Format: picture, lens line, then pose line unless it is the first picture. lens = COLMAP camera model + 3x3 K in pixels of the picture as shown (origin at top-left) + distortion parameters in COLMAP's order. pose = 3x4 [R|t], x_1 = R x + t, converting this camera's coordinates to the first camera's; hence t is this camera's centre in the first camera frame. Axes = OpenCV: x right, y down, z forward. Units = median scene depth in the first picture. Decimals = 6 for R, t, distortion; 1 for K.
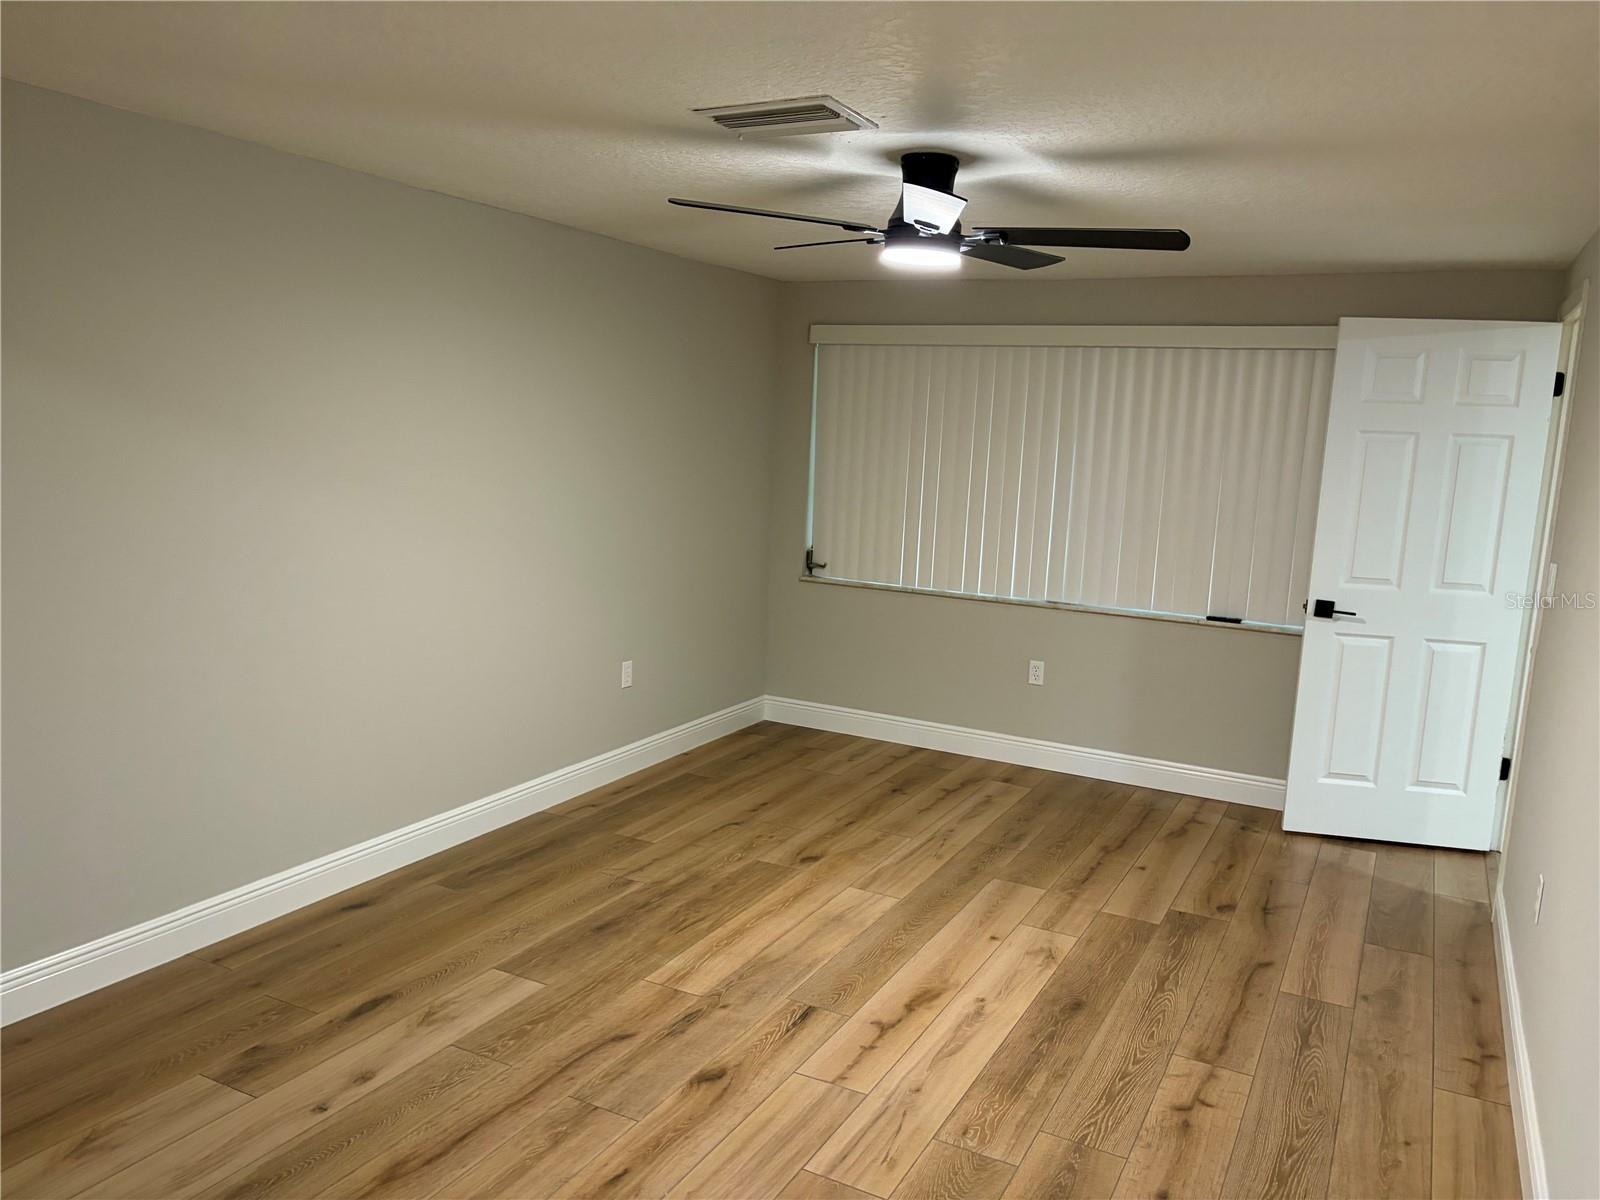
lens RADIAL K [[1209.7, 0, 808.8], [0, 1209.7, 601.1], [0, 0, 1]] dist [-0.000026, -0.004297]
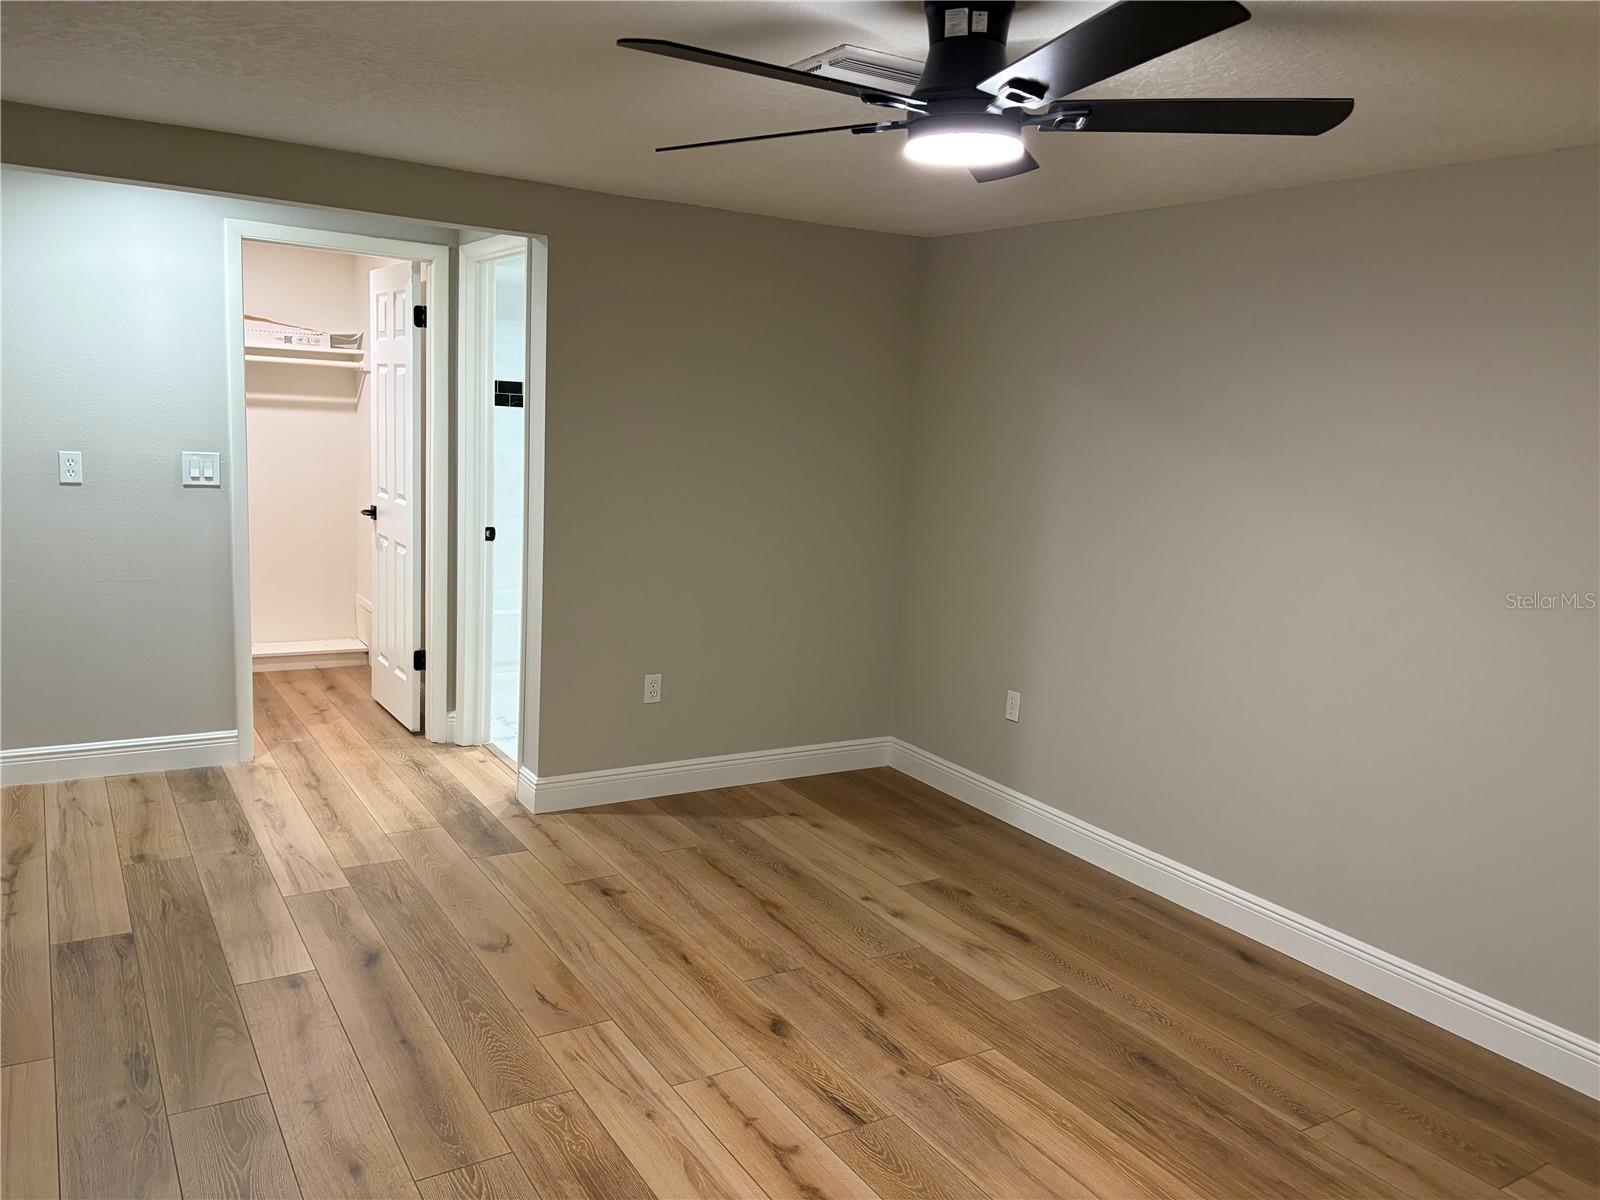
lens RADIAL K [[1209.7, 0, 808.9], [0, 1209.7, 603.8], [0, 0, 1]] dist [-0.000026, -0.004297]
pose [[-0.502542, 0.066757, -0.861972, 0.727559], [-0.204935, 0.959401, 0.193783, -0.155879], [0.839913, 0.274032, -0.468458, 1.307052]]
